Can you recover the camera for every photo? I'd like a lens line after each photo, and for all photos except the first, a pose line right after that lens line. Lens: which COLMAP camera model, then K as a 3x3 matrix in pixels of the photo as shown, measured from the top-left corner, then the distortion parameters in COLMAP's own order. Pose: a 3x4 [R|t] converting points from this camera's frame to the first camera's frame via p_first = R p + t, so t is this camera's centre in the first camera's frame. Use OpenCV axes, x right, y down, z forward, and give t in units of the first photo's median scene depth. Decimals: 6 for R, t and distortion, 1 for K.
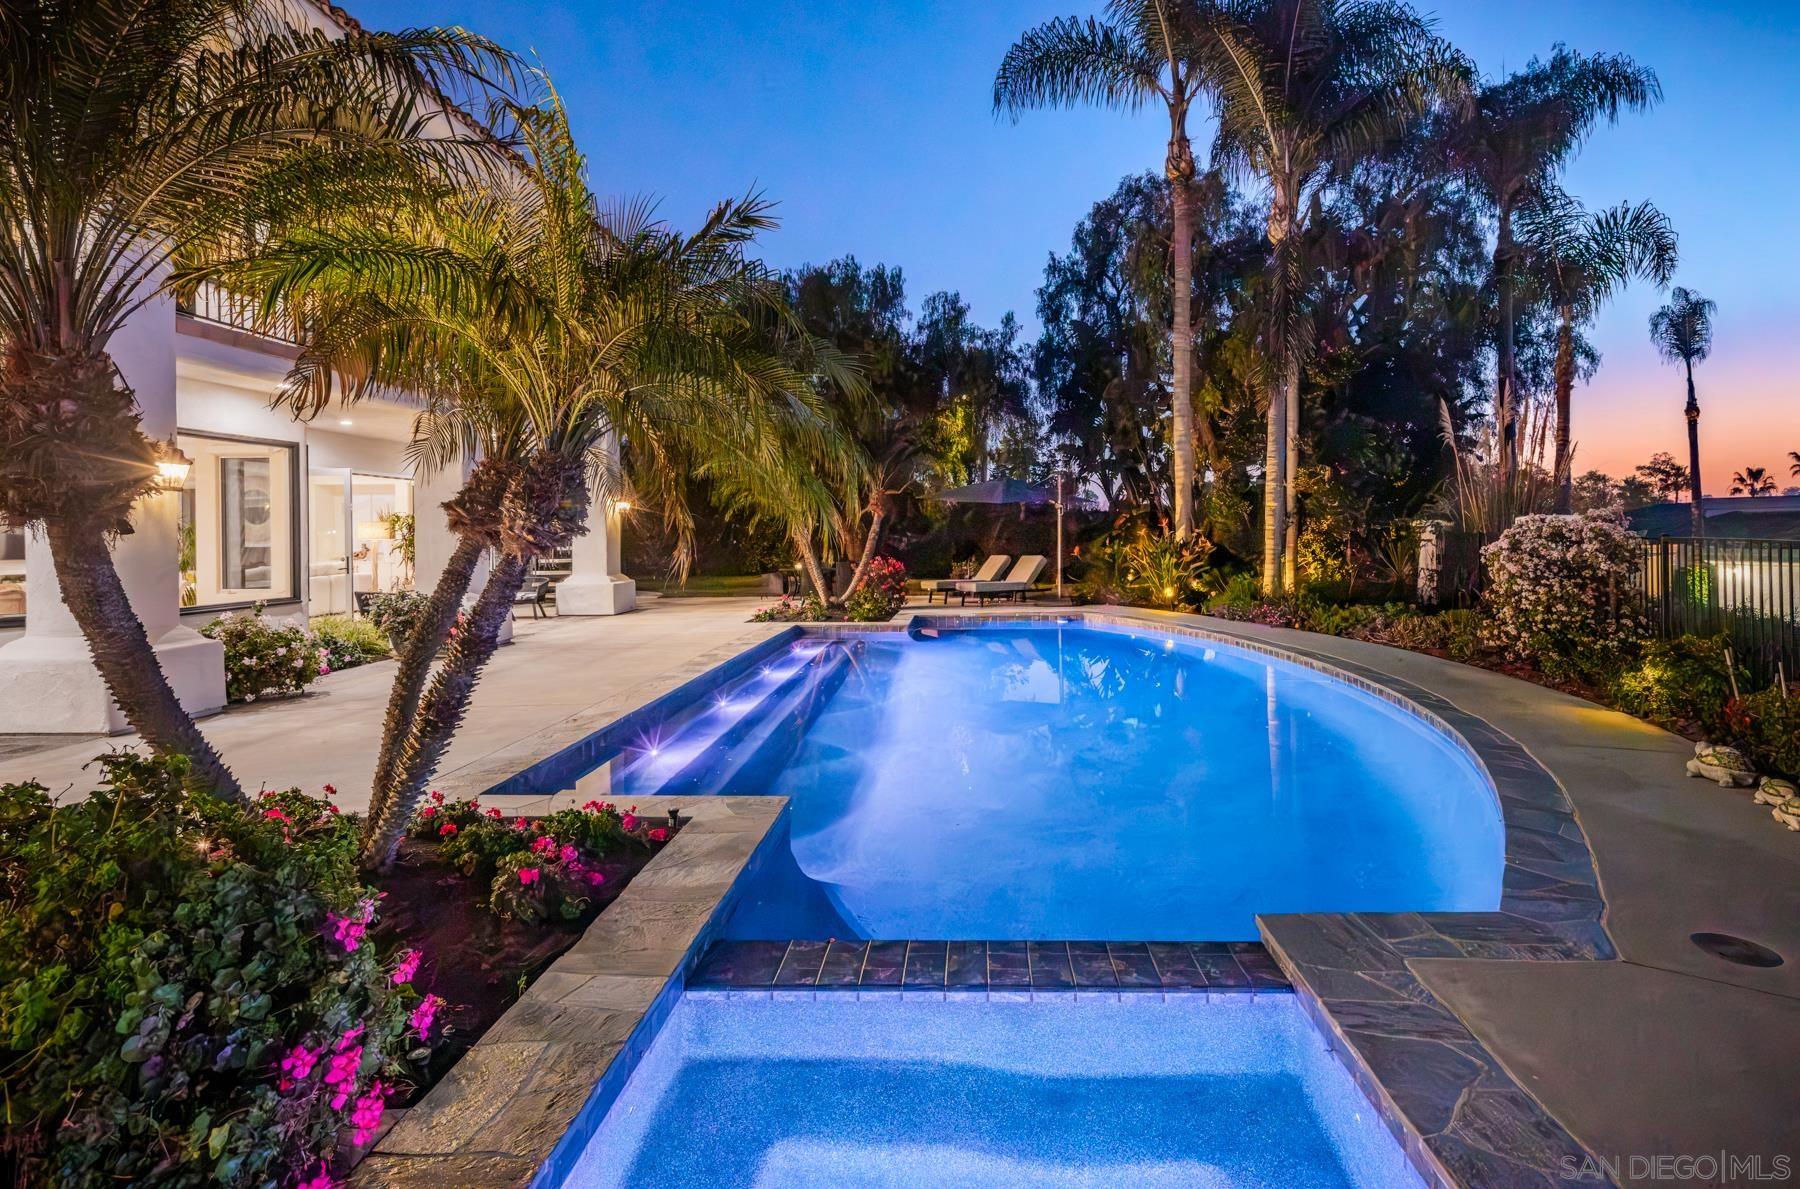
lens RADIAL K [[883.5, 0, 967.9], [0, 883.5, 532.4], [0, 0, 1]] dist [0.002580, 0.000037]
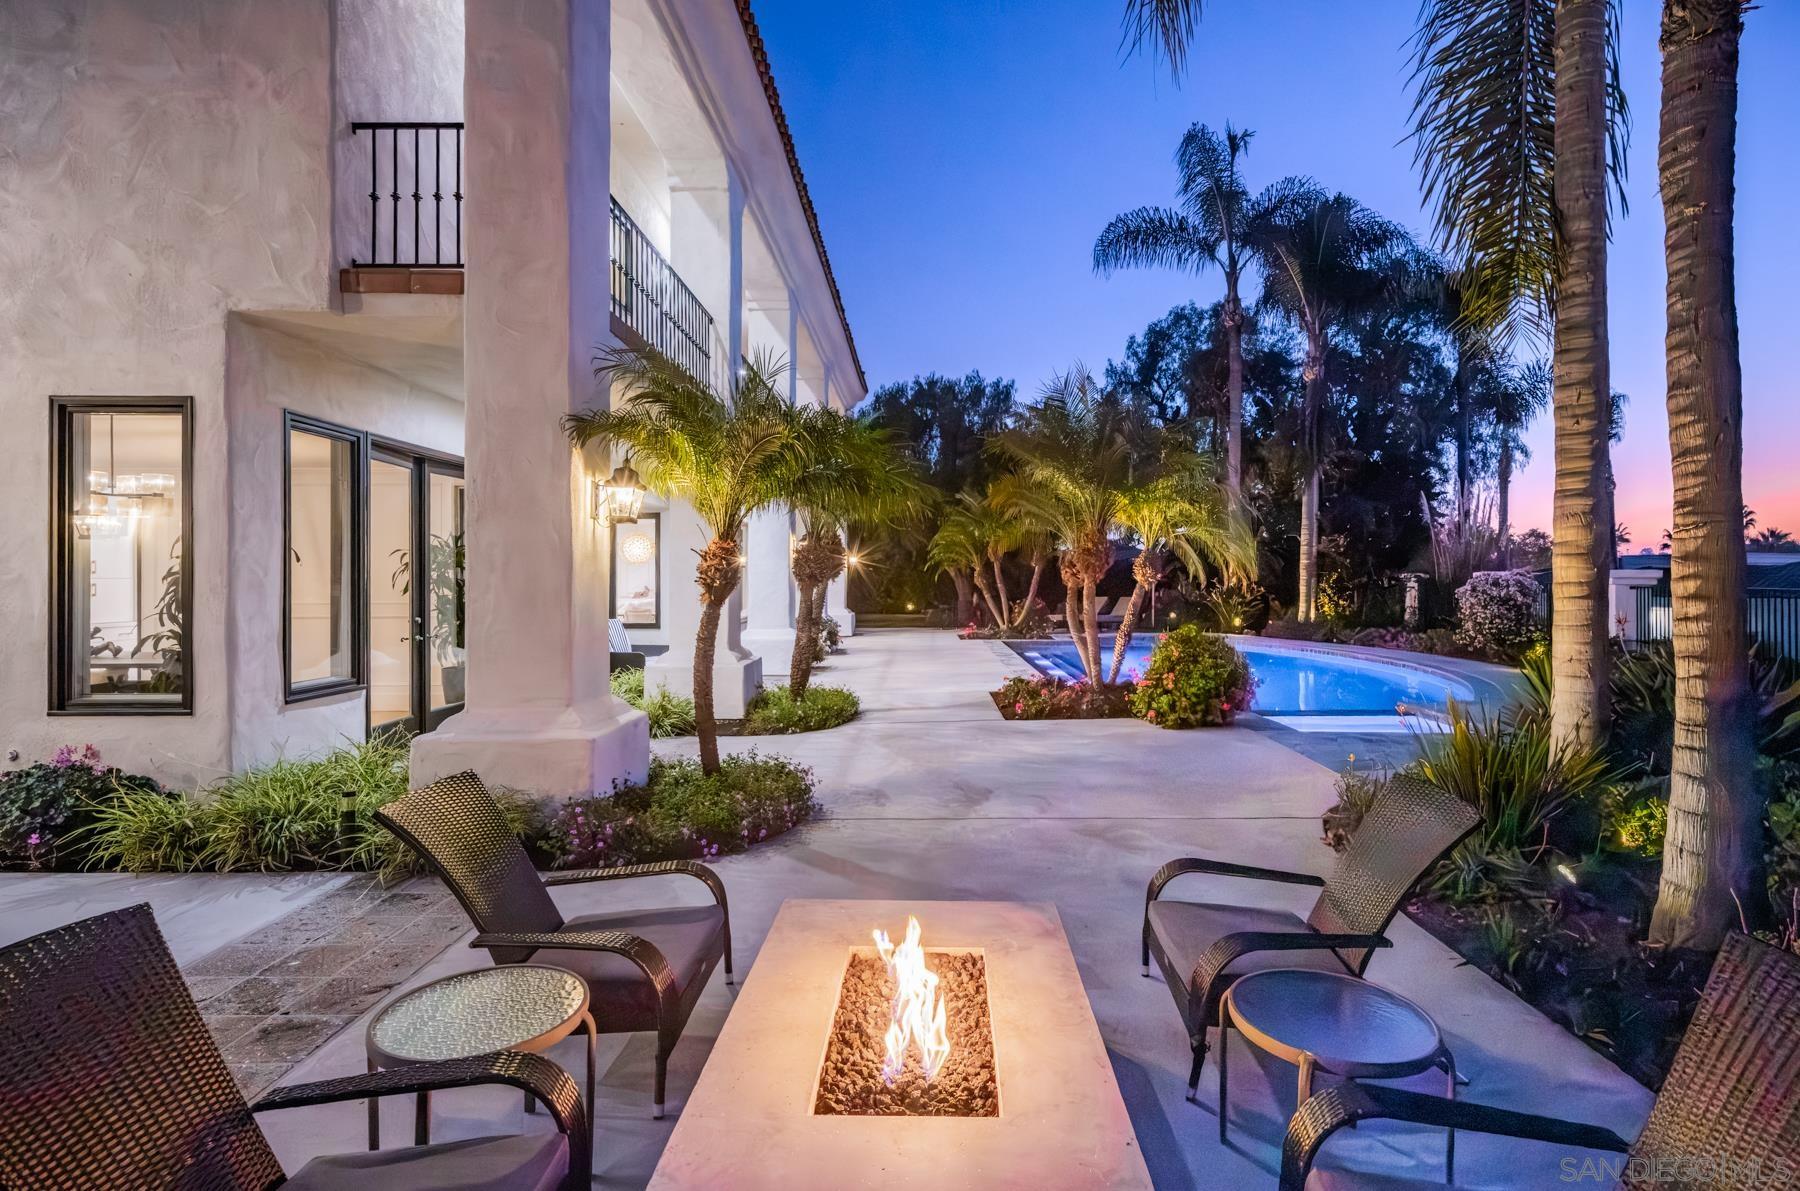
lens RADIAL K [[883.5, 0, 948.6], [0, 883.5, 576.5], [0, 0, 1]] dist [0.002580, 0.000037]
pose [[0.999631, 0.005963, 0.026510, -0.241957], [-0.005845, 0.999973, -0.004490, 0.002131], [-0.026536, 0.004333, 0.999638, -0.375063]]
